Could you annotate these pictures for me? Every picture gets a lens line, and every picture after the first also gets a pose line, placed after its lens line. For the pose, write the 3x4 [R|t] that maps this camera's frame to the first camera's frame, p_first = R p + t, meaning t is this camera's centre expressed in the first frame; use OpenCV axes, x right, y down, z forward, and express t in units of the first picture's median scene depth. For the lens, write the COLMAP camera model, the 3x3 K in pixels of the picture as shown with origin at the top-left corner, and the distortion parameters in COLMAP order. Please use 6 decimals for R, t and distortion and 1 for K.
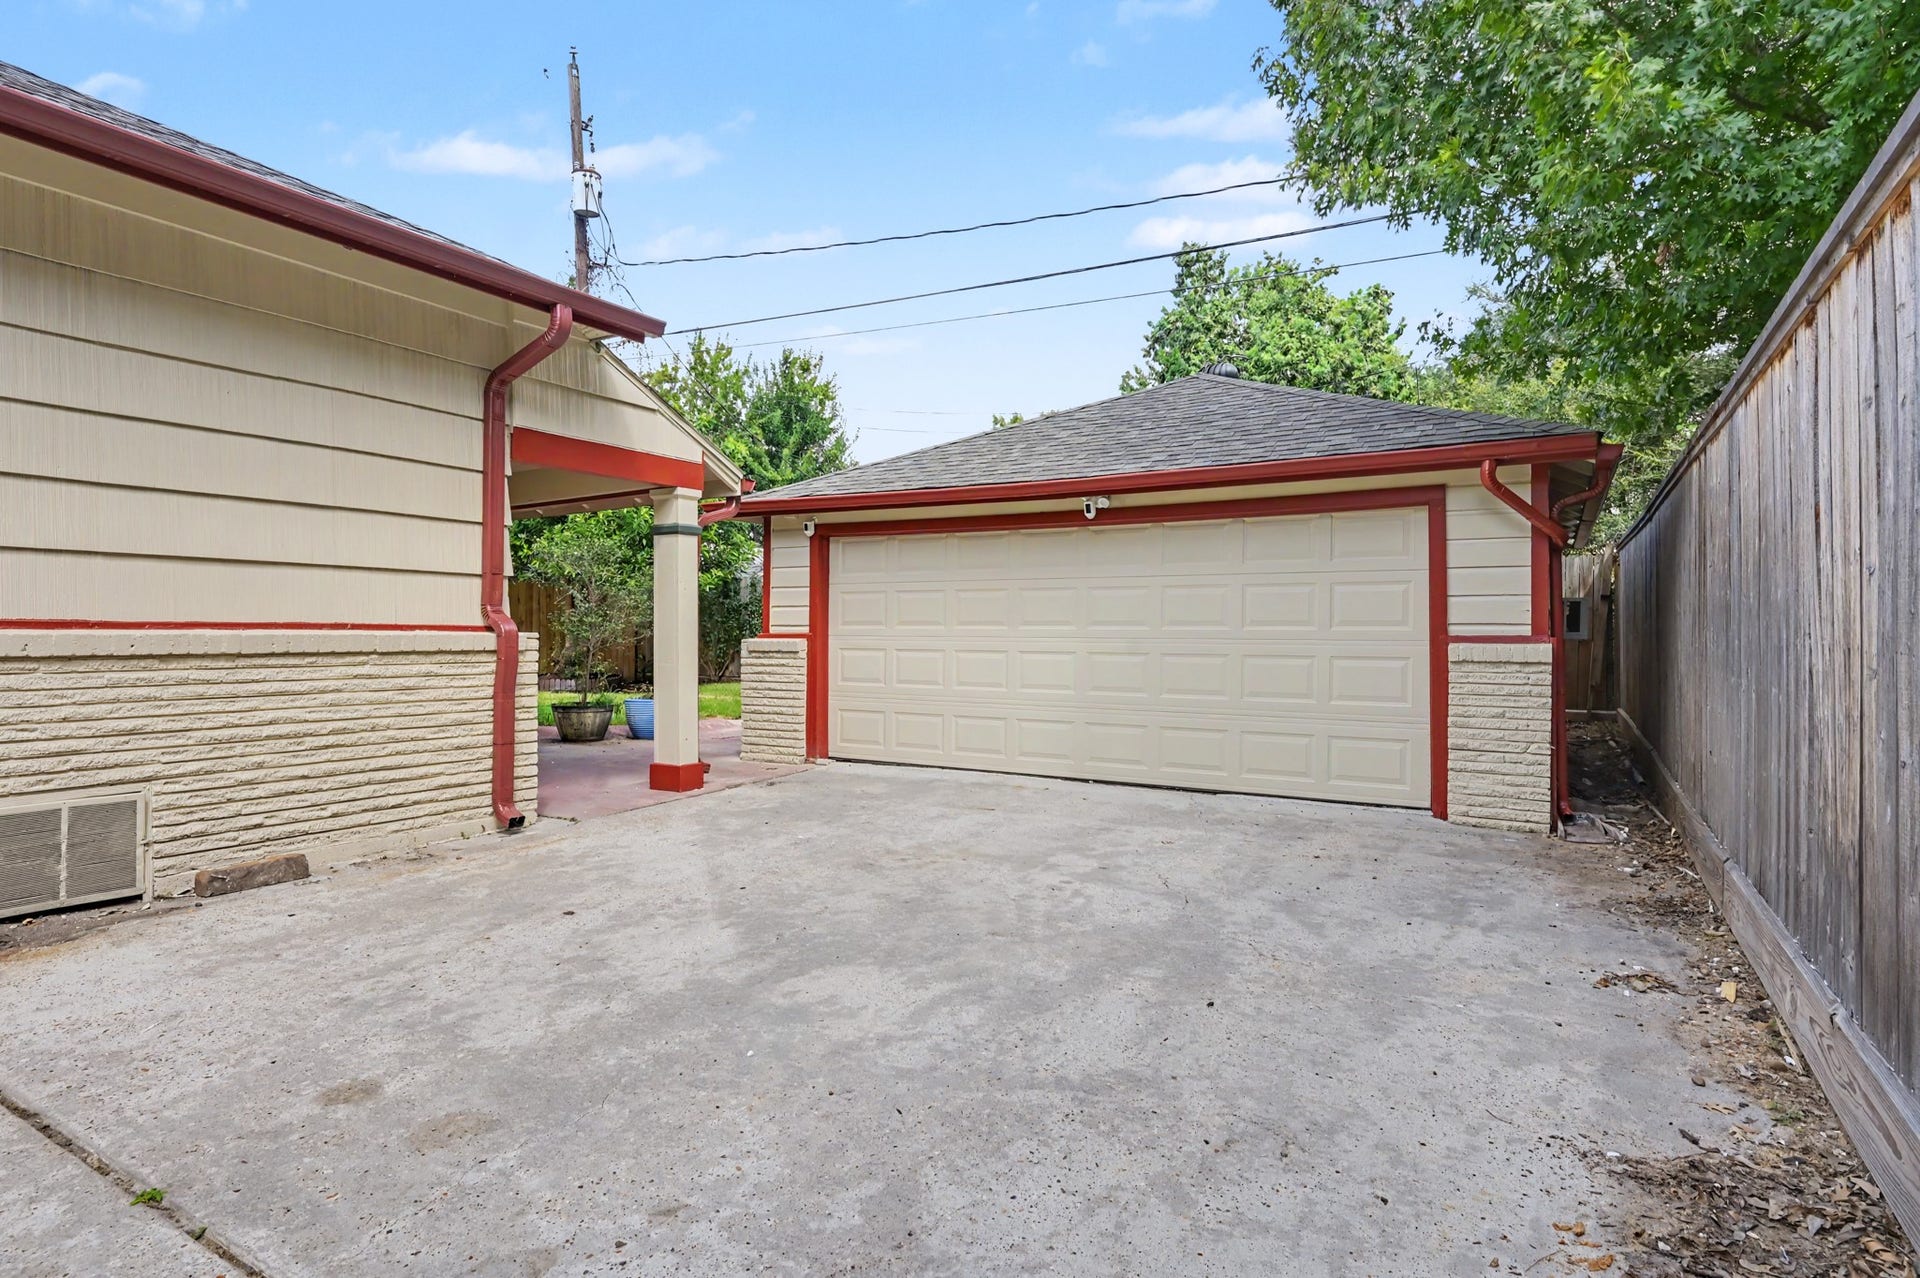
lens RADIAL K [[926.3, 0, 960.0], [0, 926.3, 639.0], [0, 0, 1]] dist [-0.006160, -0.000207]
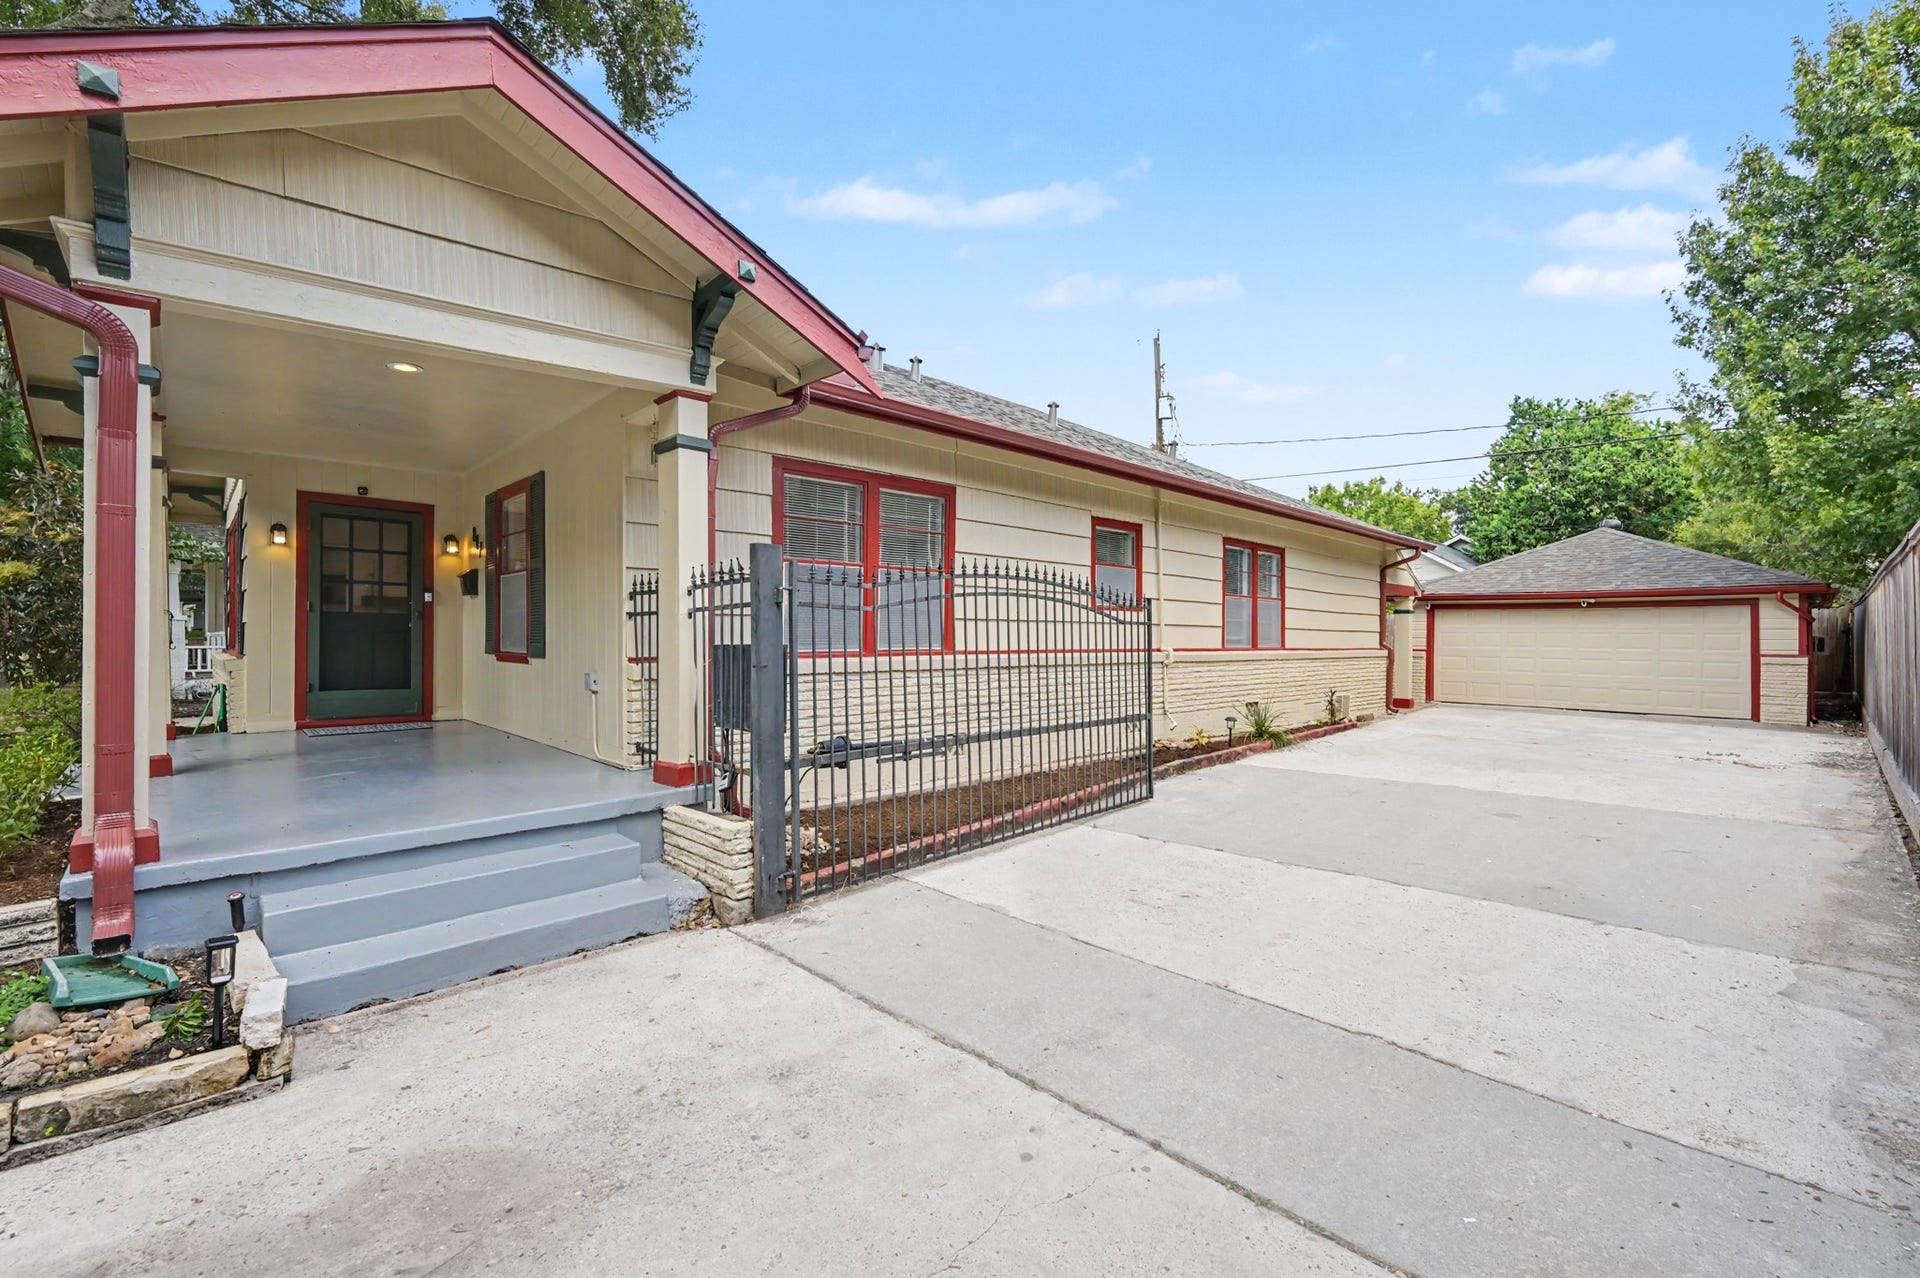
lens RADIAL K [[759.4, 0, 960.0], [0, 759.4, 639.0], [0, 0, 1]] dist [0.000394, -0.004284]
pose [[0.962337, 0.004374, -0.271825, -1.085123], [-0.004681, 0.999989, -0.000479, -0.035246], [0.271820, 0.001734, 0.962347, -1.701907]]
